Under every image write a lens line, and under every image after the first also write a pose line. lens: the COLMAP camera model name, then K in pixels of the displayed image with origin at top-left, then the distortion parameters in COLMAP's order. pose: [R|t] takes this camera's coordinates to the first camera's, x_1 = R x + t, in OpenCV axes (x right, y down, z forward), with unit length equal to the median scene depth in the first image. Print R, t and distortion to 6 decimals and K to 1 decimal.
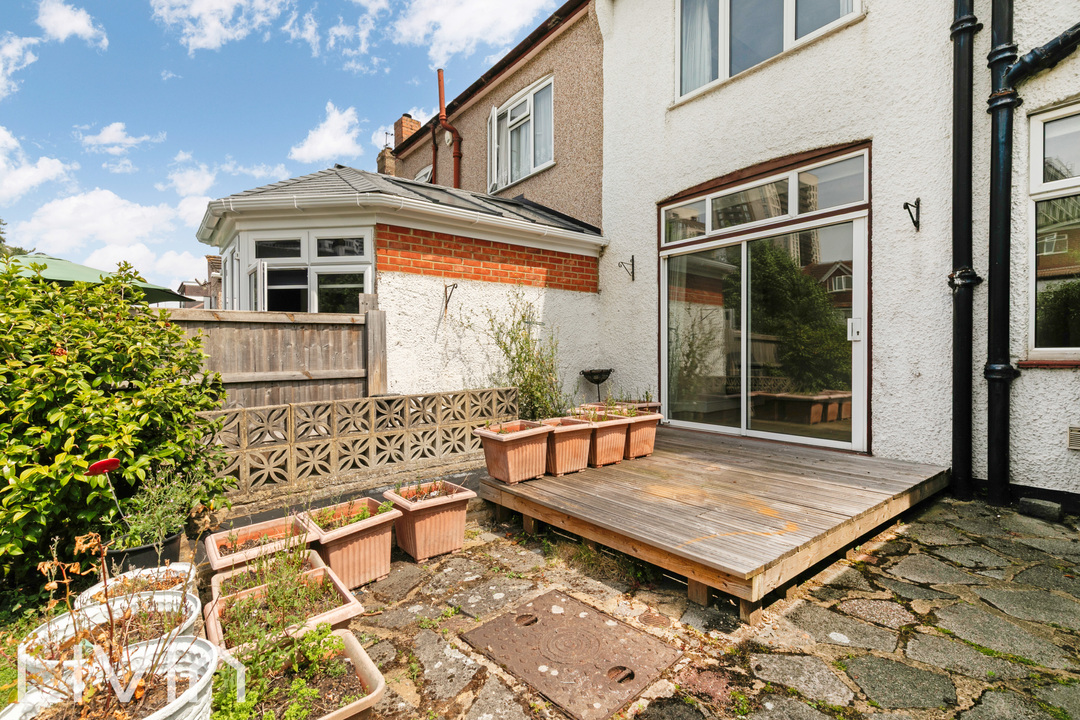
lens RADIAL K [[483.1, 0, 539.9], [0, 483.1, 359.2], [0, 0, 1]] dist [0.002278, -0.001494]
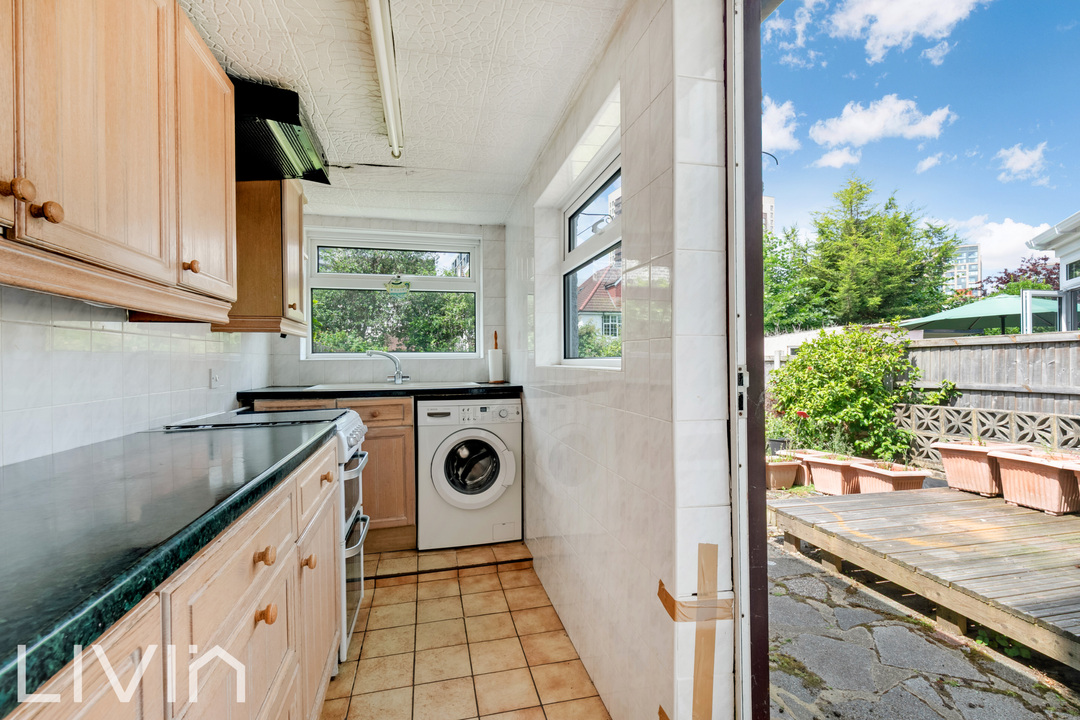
lens RADIAL K [[481.9, 0, 535.3], [0, 481.9, 361.7], [0, 0, 1]] dist [0.000331, -0.000181]
pose [[-0.415943, 0.013483, -0.909291, 1.036181], [0.001136, 0.999897, 0.014307, -0.047452], [0.909390, 0.004918, -0.415915, 0.416686]]
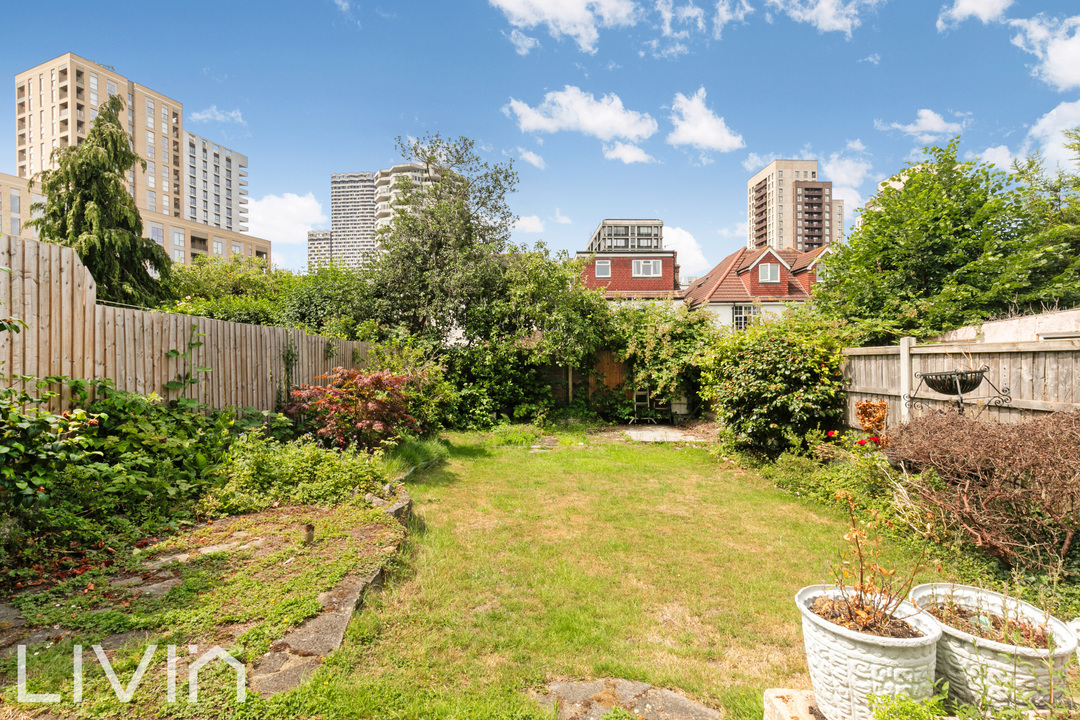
lens RADIAL K [[483.1, 0, 537.0], [0, 483.1, 358.0], [0, 0, 1]] dist [0.002278, -0.001494]
pose [[-0.637399, 0.004841, -0.770519, 0.182702], [0.003251, 0.999988, 0.003593, -0.014590], [0.770527, -0.000215, -0.637407, 0.275676]]
